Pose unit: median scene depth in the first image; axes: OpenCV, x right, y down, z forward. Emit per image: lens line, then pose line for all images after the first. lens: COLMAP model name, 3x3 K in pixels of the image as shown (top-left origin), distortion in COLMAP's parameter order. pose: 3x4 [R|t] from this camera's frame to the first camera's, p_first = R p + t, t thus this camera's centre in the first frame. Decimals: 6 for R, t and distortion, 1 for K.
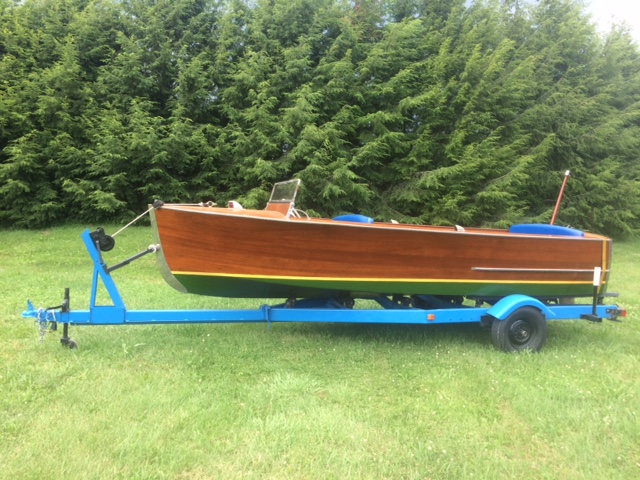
lens RADIAL K [[550.9, 0, 323.3], [0, 550.9, 245.5], [0, 0, 1]] dist [0.052948, -0.067247]
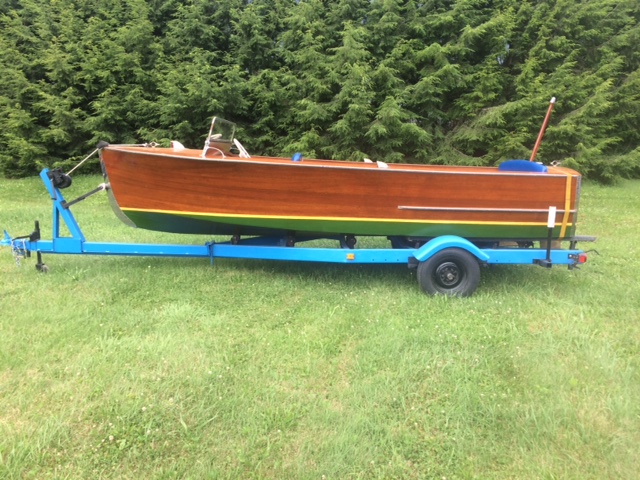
lens RADIAL K [[550.9, 0, 320.5], [0, 550.9, 239.2], [0, 0, 1]] dist [0.052948, -0.067247]
pose [[0.959365, 0.022134, -0.281298, 0.199753], [0.001527, 0.996497, 0.083617, 0.008408], [0.282163, -0.080649, 0.955971, 0.025296]]
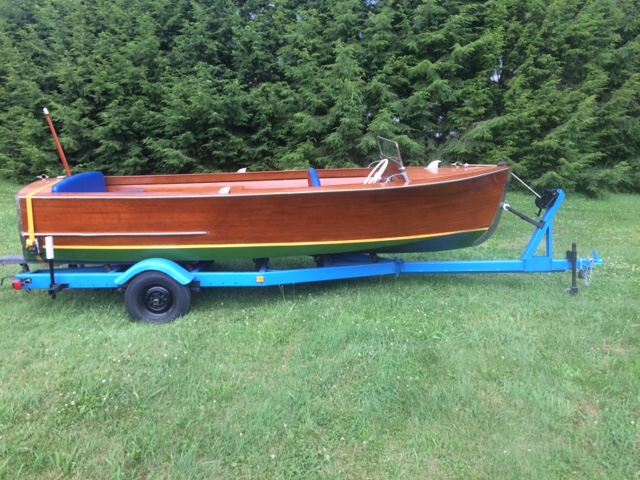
lens RADIAL K [[550.9, 0, 319.5], [0, 550.9, 236.9], [0, 0, 1]] dist [0.052948, -0.067247]
pose [[0.951512, 0.031308, -0.306013, 0.247737], [-0.012221, 0.997869, 0.064093, 0.007949], [0.307368, -0.057245, 0.949867, -0.003229]]
